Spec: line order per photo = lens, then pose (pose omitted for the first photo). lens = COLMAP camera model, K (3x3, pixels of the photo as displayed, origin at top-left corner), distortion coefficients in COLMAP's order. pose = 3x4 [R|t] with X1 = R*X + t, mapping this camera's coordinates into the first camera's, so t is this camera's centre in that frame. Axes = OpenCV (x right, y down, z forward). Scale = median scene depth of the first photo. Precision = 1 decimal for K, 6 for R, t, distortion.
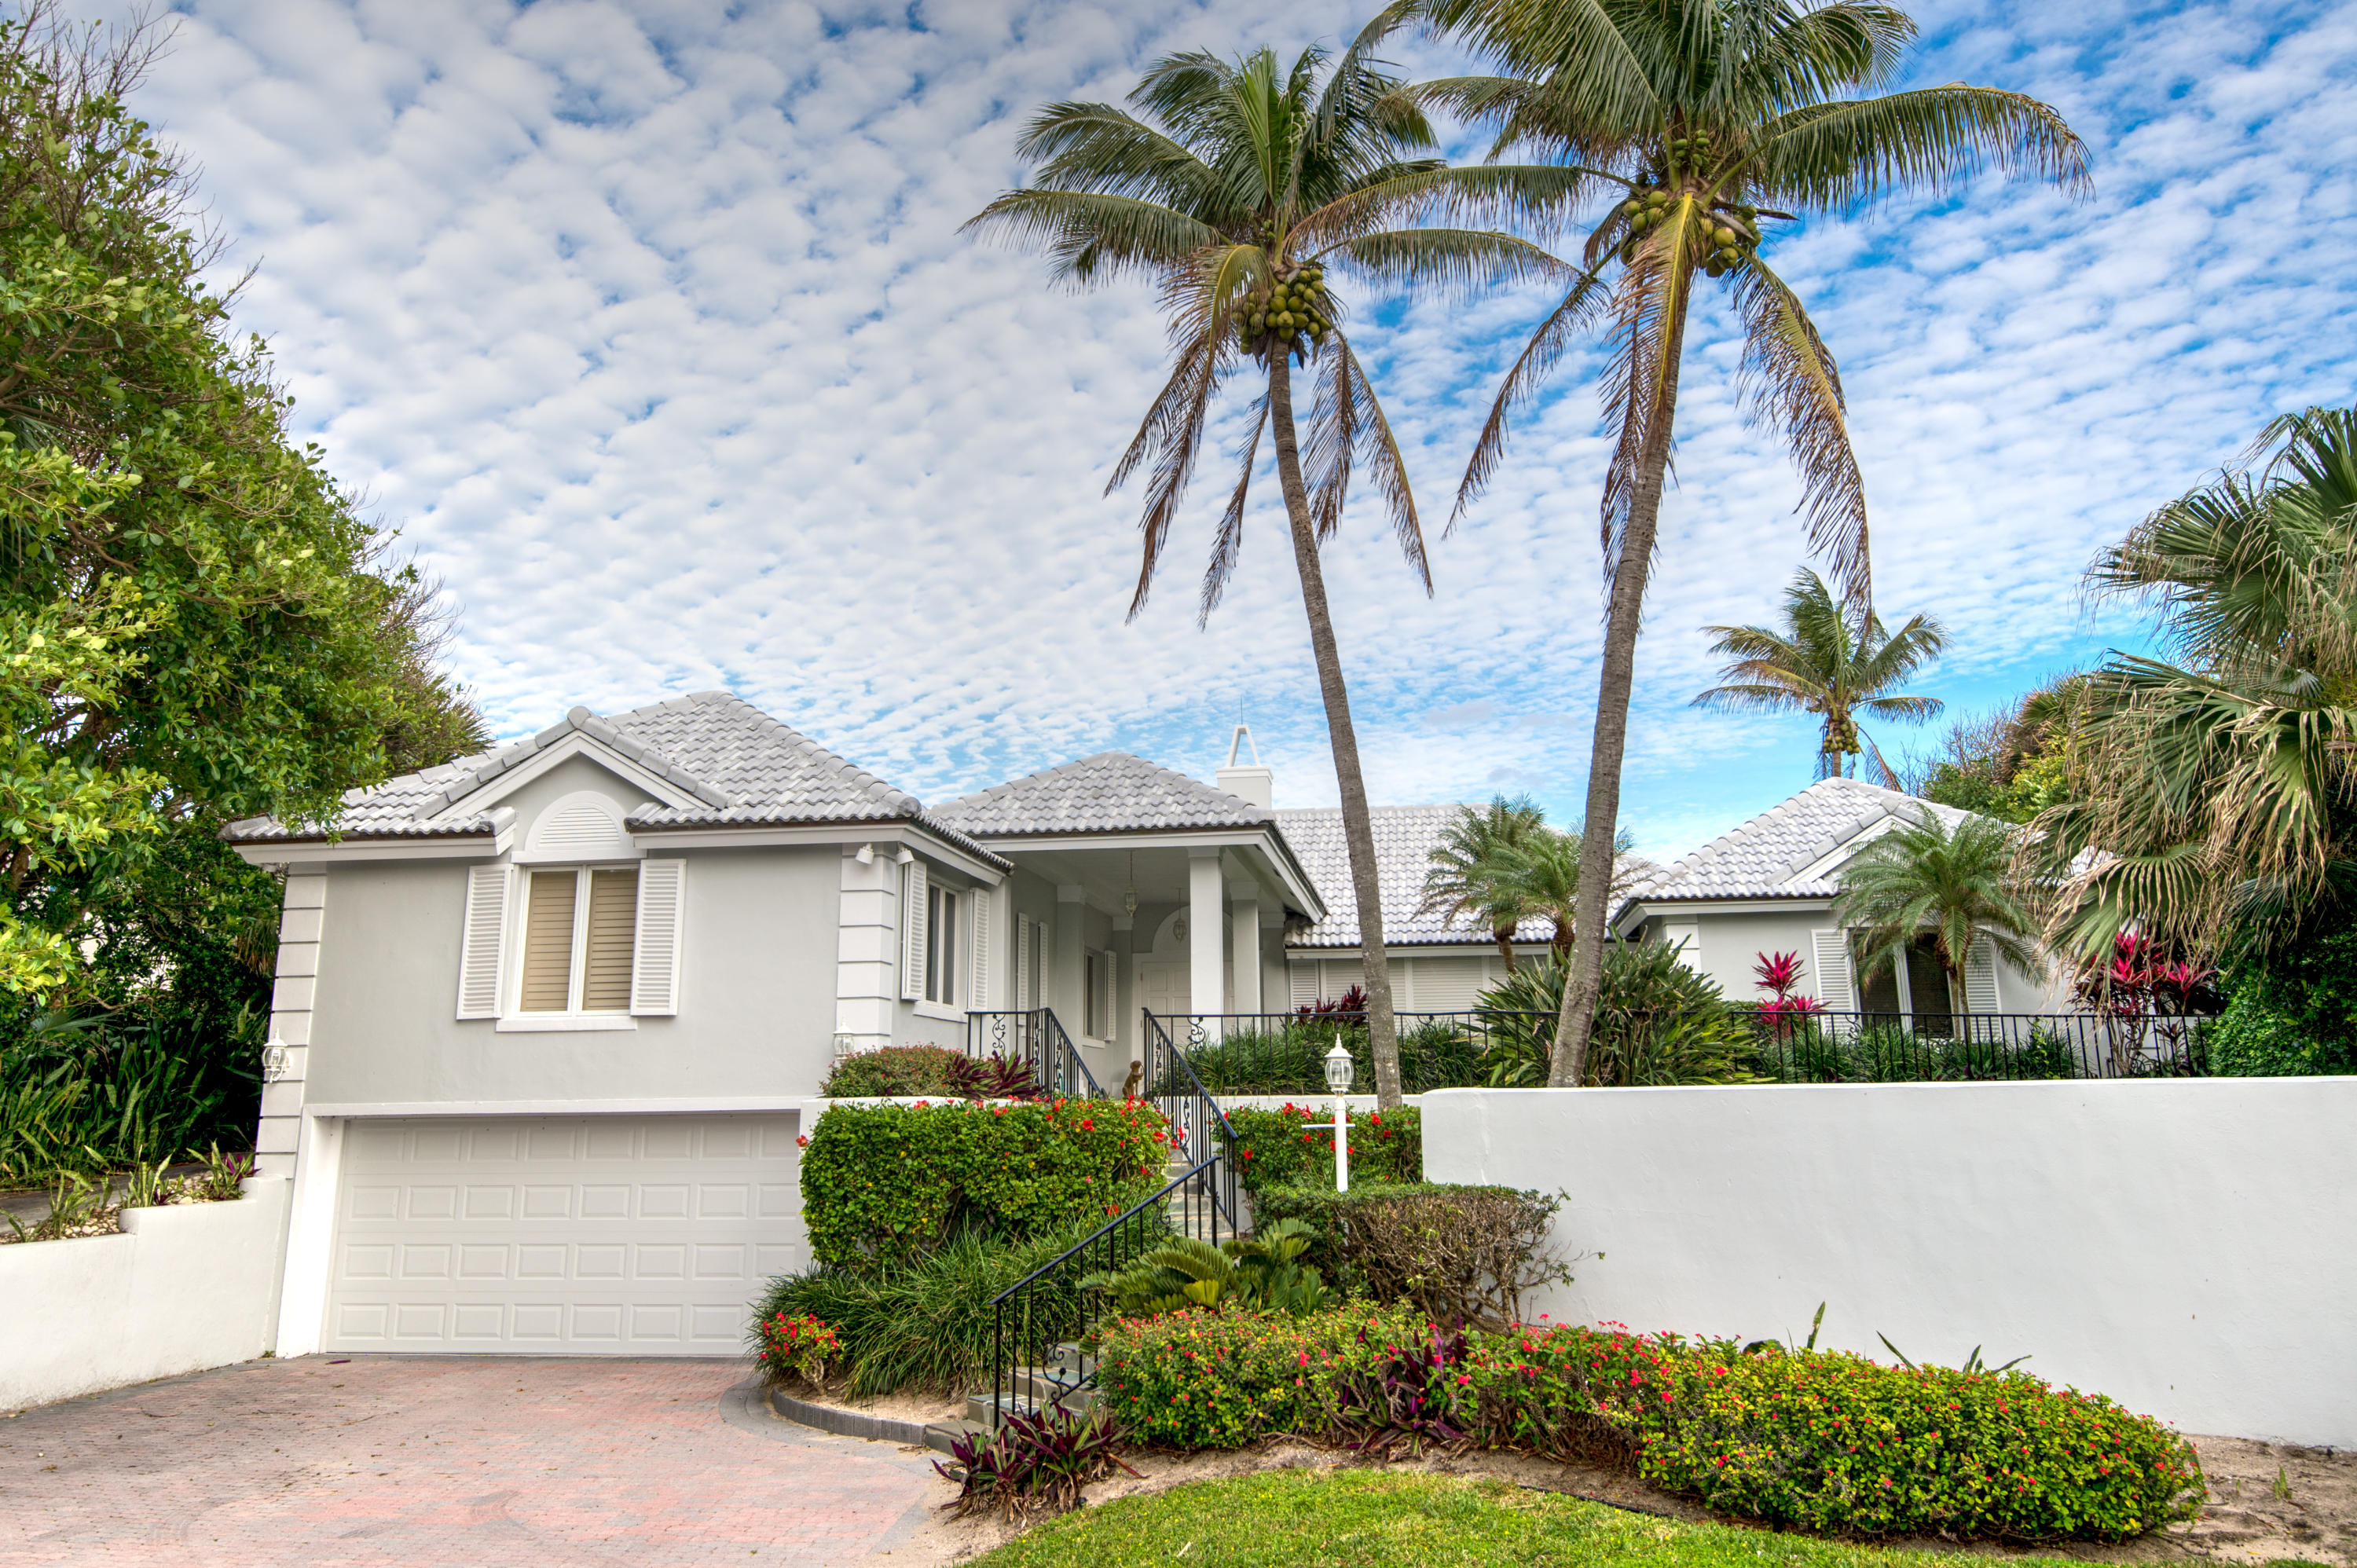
lens RADIAL K [[1763.7, 0, 1181.7], [0, 1763.7, 803.6], [0, 0, 1]] dist [0.053806, -0.006956]
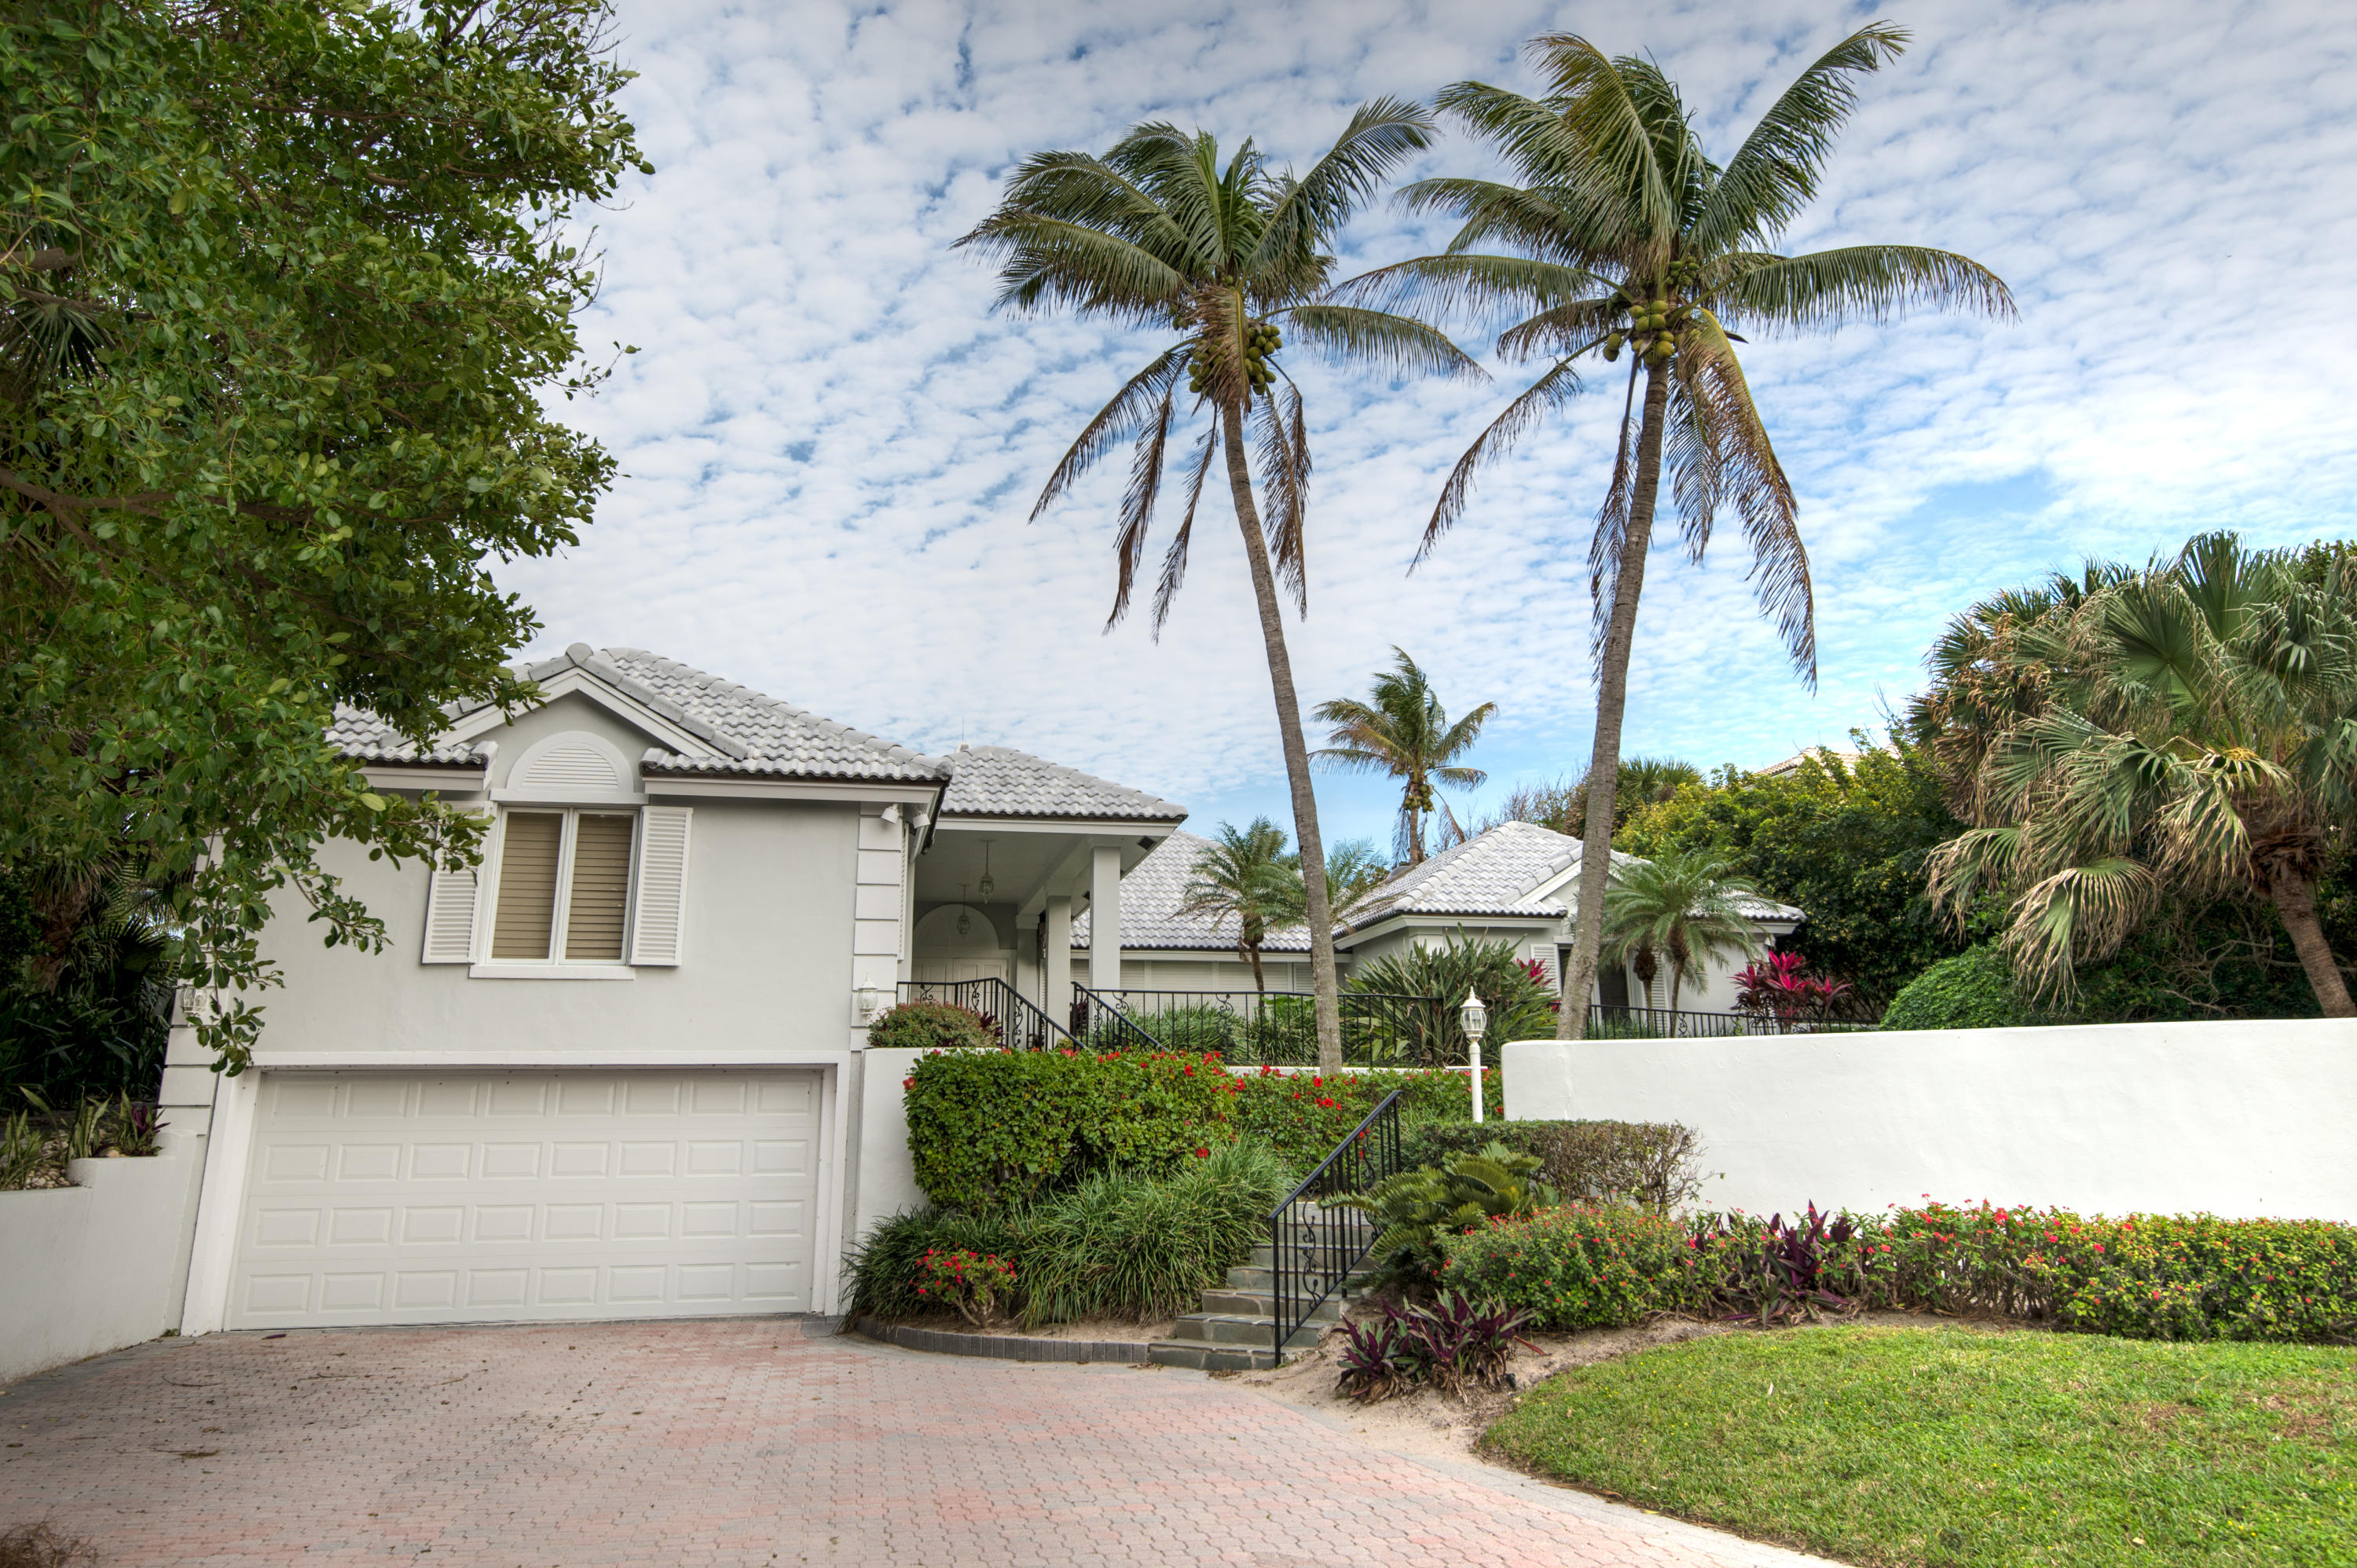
lens RADIAL K [[1625.6, 0, 1176.4], [0, 1625.6, 763.8], [0, 0, 1]] dist [0.036638, -0.002159]
pose [[0.941543, 0.078364, 0.327651, -0.324243], [-0.059890, 0.996013, -0.066115, 0.050391], [-0.331526, 0.042627, 0.942483, 0.054607]]
